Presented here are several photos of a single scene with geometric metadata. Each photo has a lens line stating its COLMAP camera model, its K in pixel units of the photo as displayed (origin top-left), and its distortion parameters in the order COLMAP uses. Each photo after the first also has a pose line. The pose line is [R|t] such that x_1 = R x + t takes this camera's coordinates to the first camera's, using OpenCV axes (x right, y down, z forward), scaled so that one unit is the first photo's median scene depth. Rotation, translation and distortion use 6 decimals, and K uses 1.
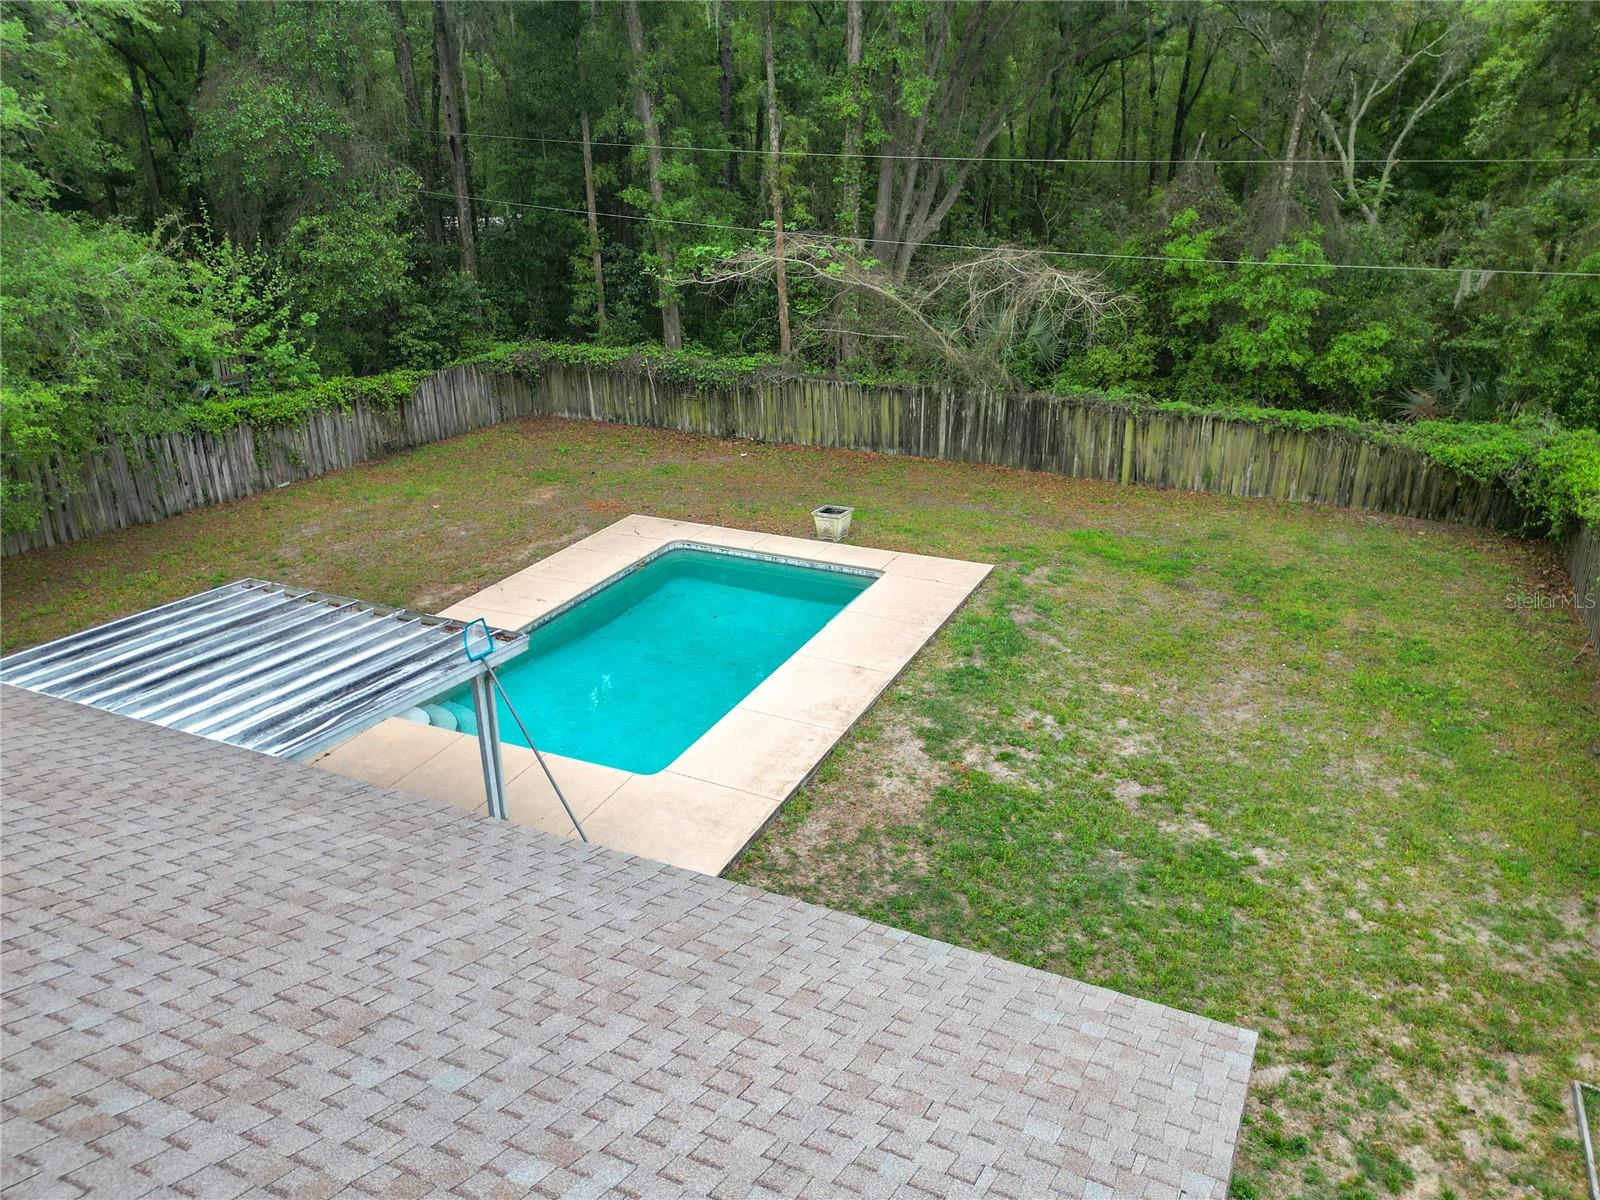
lens RADIAL K [[1146.4, 0, 800.0], [0, 1146.4, 600.0], [0, 0, 1]] dist [0.023131, -0.041326]
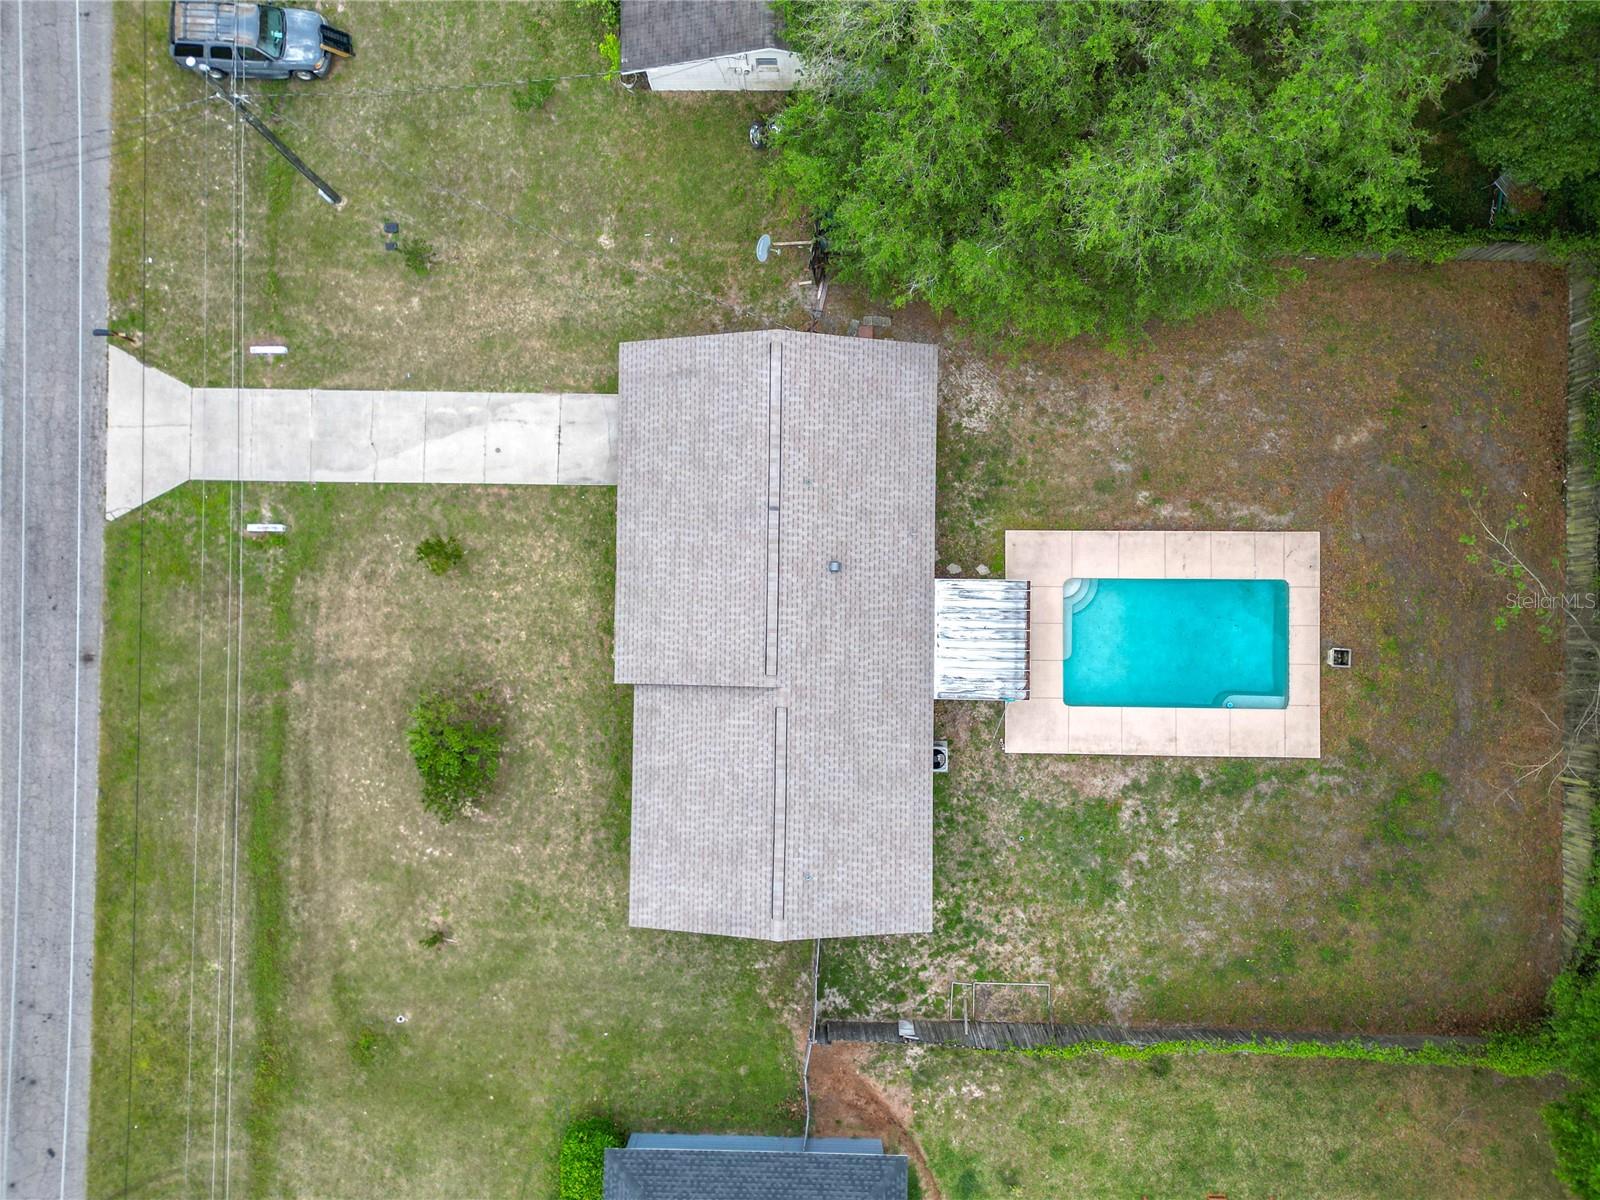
lens RADIAL K [[1146.4, 0, 800.0], [0, 1146.4, 600.0], [0, 0, 1]] dist [0.023131, -0.041326]
pose [[0.419290, 0.907759, -0.013054, -0.578108], [-0.345520, 0.172858, 0.922353, -2.193823], [0.839531, -0.382223, 0.386126, -0.513197]]
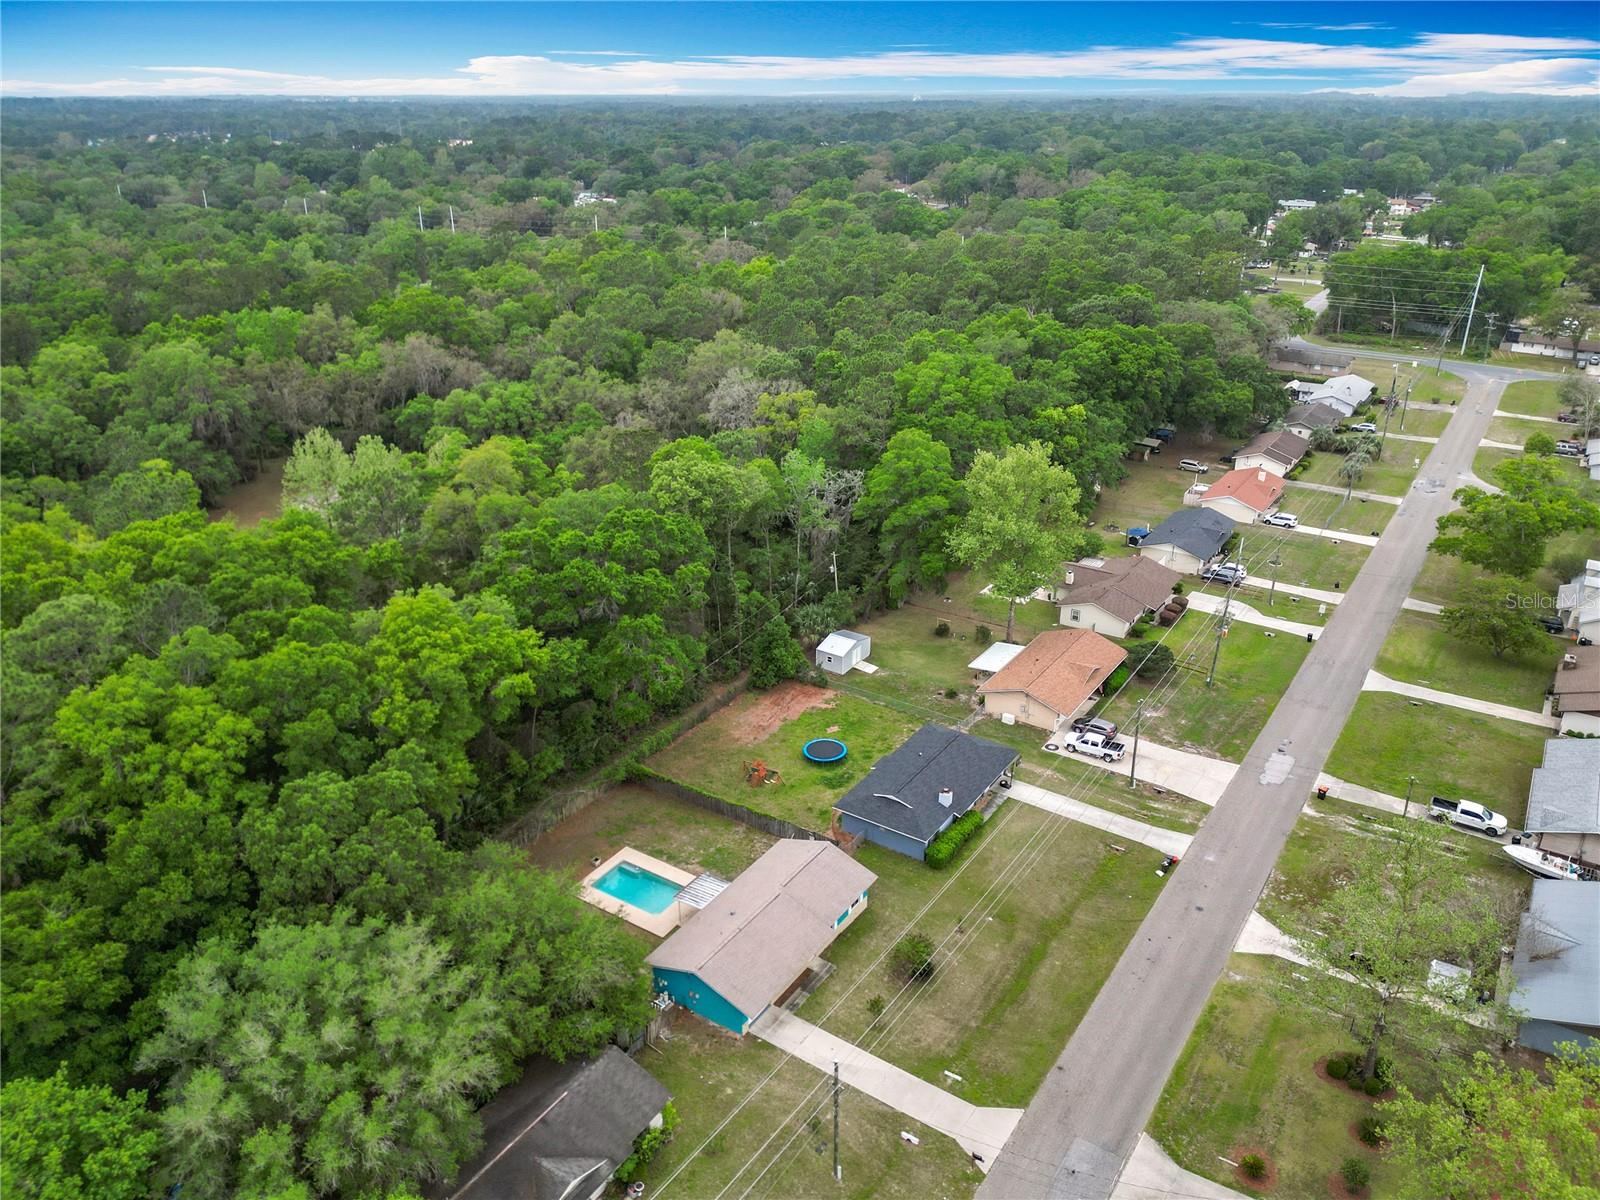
lens RADIAL K [[1146.4, 0, 800.0], [0, 1146.4, 600.0], [0, 0, 1]] dist [0.023131, -0.041326]
pose [[0.144183, -0.382052, 0.912824, -5.587454], [0.370495, 0.876209, 0.308207, -3.201360], [-0.917575, 0.293759, 0.267883, -1.935185]]
